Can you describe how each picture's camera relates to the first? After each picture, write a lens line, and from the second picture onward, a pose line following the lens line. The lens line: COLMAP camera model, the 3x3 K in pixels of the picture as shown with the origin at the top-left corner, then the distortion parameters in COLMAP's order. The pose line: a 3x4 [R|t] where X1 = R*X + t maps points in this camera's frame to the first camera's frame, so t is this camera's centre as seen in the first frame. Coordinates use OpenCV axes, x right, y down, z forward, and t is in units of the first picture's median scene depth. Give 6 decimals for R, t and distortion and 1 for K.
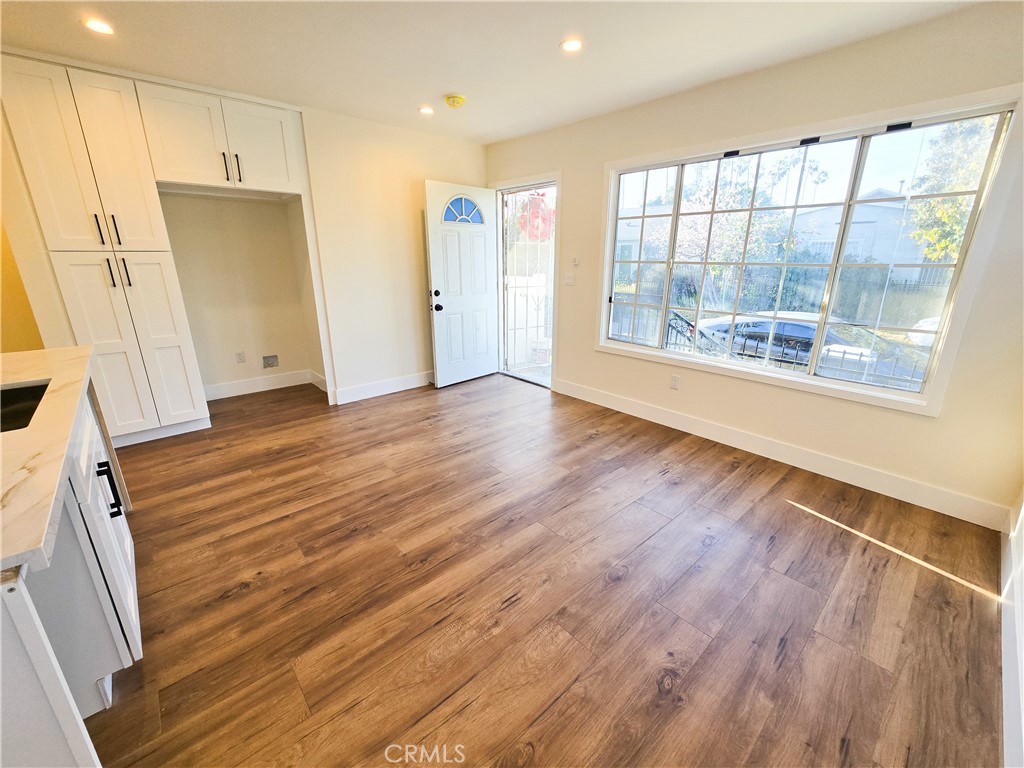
lens RADIAL K [[418.1, 0, 515.9], [0, 418.1, 385.2], [0, 0, 1]] dist [-0.000663, -0.000652]
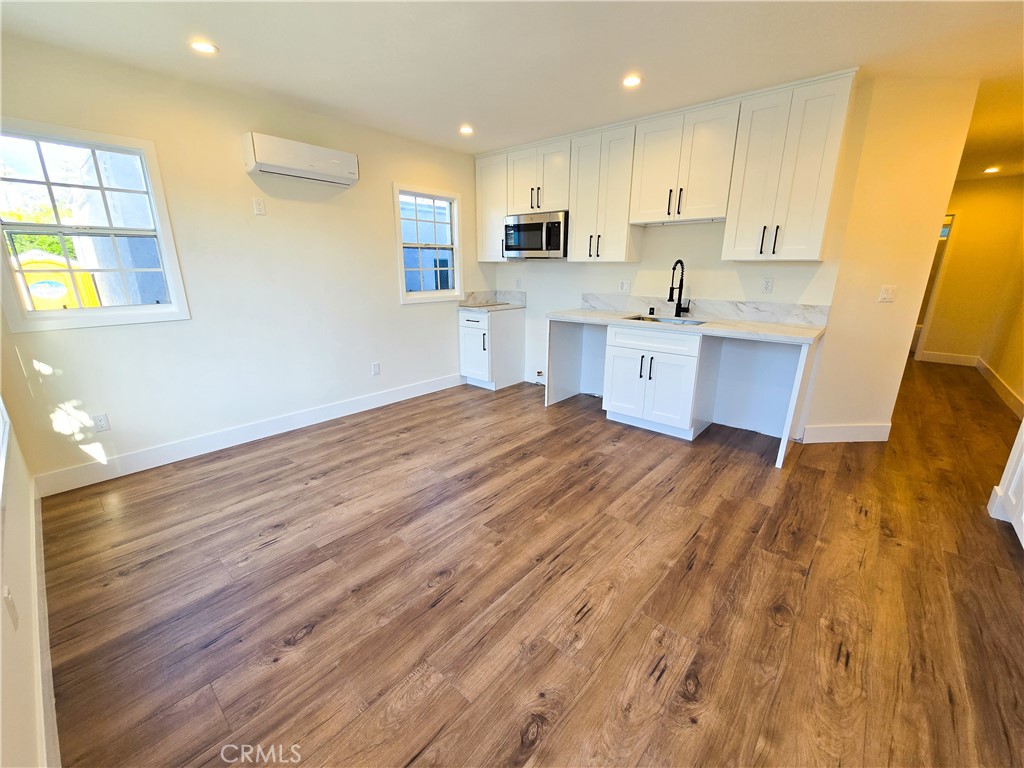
lens RADIAL K [[418.1, 0, 515.9], [0, 418.1, 385.2], [0, 0, 1]] dist [-0.000663, -0.000652]
pose [[-0.993643, 0.022797, -0.110248, -0.013740], [-0.040970, 0.838914, 0.542719, -0.473615], [0.104861, 0.543786, -0.832647, 1.564072]]
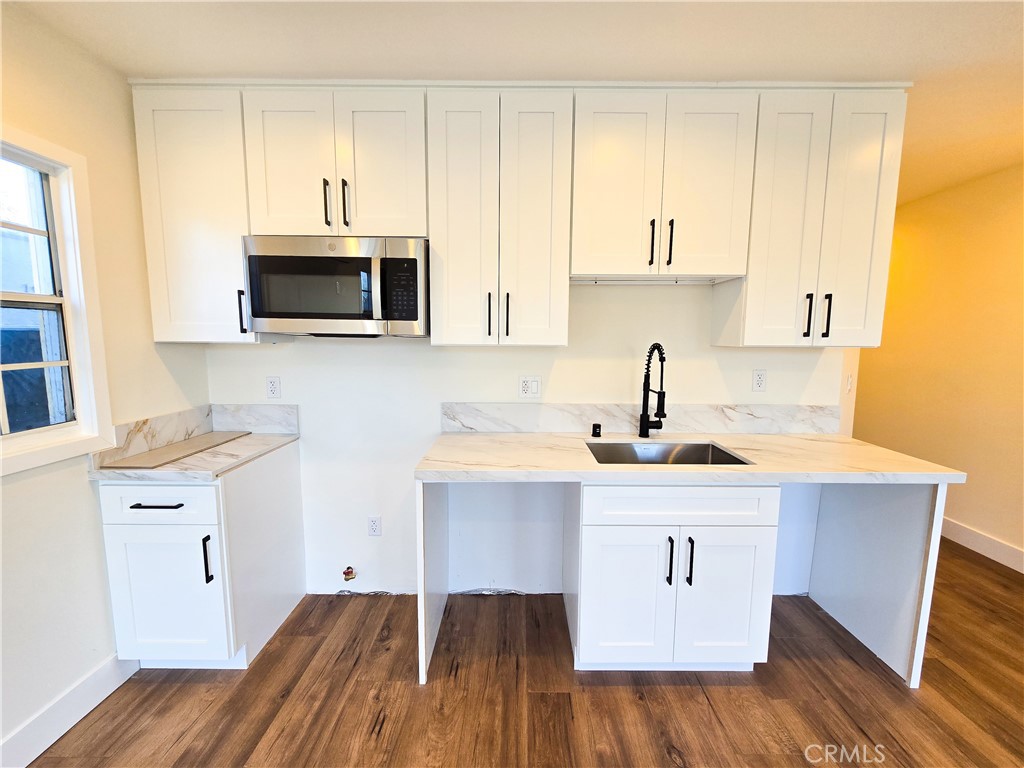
lens RADIAL K [[418.1, 0, 515.9], [0, 418.1, 385.2], [0, 0, 1]] dist [-0.000663, -0.000652]
pose [[-0.679614, 0.075103, -0.729716, 0.041910], [-0.225219, 0.925341, 0.304993, -0.224058], [0.698141, 0.371623, -0.611960, 0.656166]]
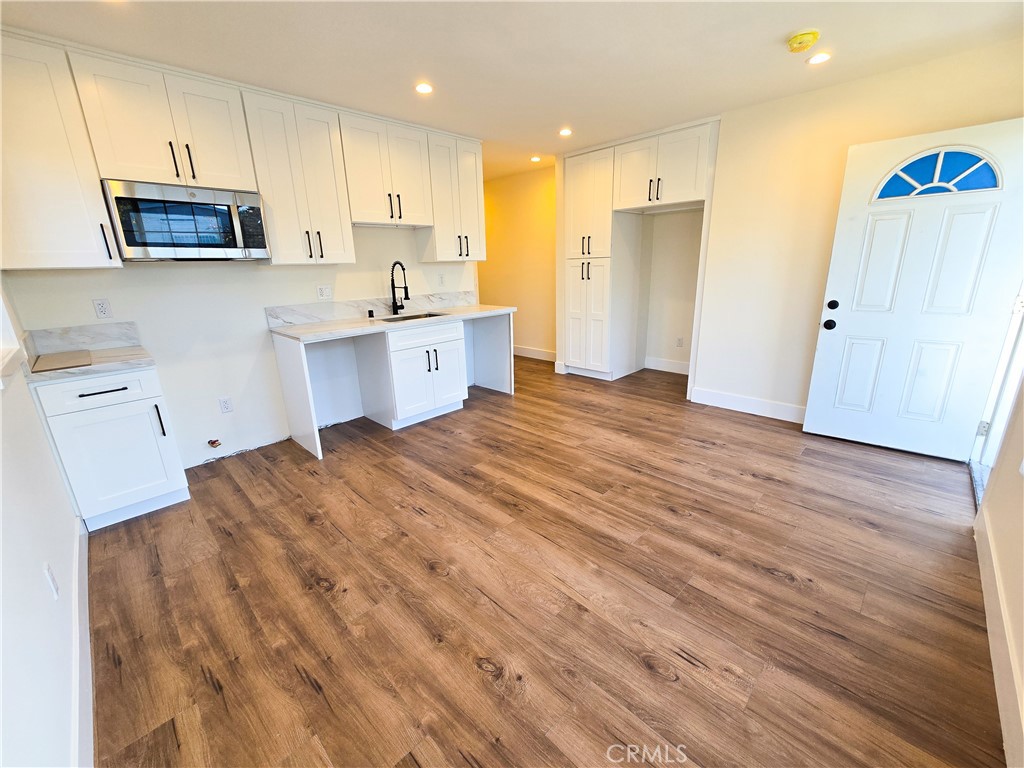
lens RADIAL K [[418.1, 0, 515.9], [0, 418.1, 385.2], [0, 0, 1]] dist [-0.000663, -0.000652]
pose [[0.056236, 0.273358, -0.960267, 0.778655], [-0.268812, 0.930419, 0.249118, -0.192644], [0.961549, 0.244122, 0.125805, 0.655622]]
